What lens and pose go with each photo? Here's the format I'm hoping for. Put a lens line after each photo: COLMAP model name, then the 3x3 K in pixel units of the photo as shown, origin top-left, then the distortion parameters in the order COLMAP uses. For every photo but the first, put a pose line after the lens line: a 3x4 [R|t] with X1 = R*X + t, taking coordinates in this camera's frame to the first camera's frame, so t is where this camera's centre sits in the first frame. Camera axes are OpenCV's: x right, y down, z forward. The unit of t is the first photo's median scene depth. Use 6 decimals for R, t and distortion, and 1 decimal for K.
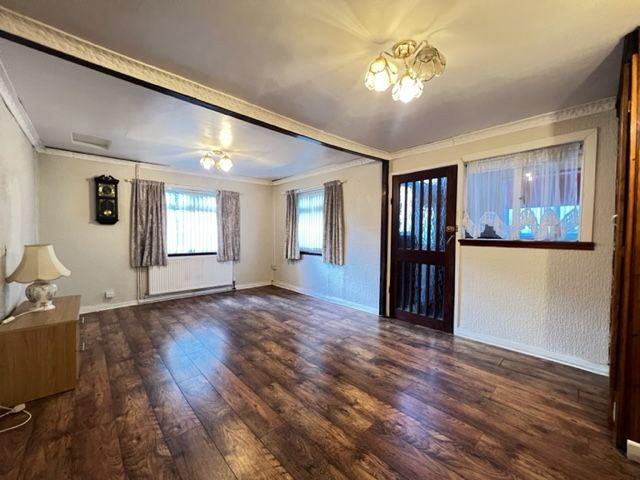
lens RADIAL K [[256.4, 0, 320.0], [0, 256.4, 240.0], [0, 0, 1]] dist [-0.001210, -0.000053]
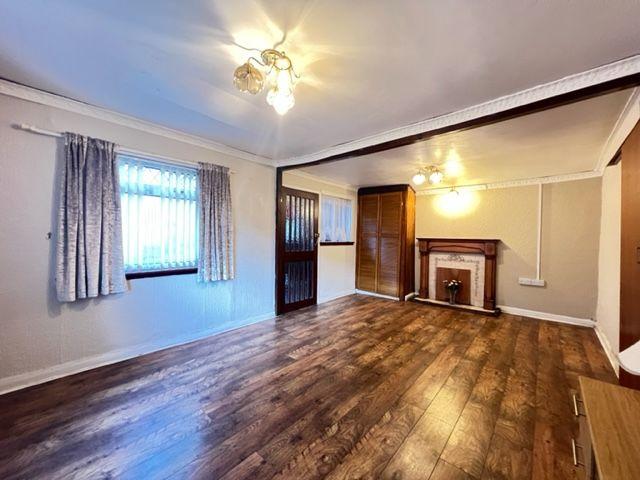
lens RADIAL K [[256.4, 0, 320.0], [0, 256.4, 240.0], [0, 0, 1]] dist [-0.001210, -0.000053]
pose [[-0.110012, -0.018043, 0.993766, -1.001591], [0.008717, 0.999779, 0.019117, -0.045472], [-0.993892, 0.010765, -0.109831, 1.142713]]
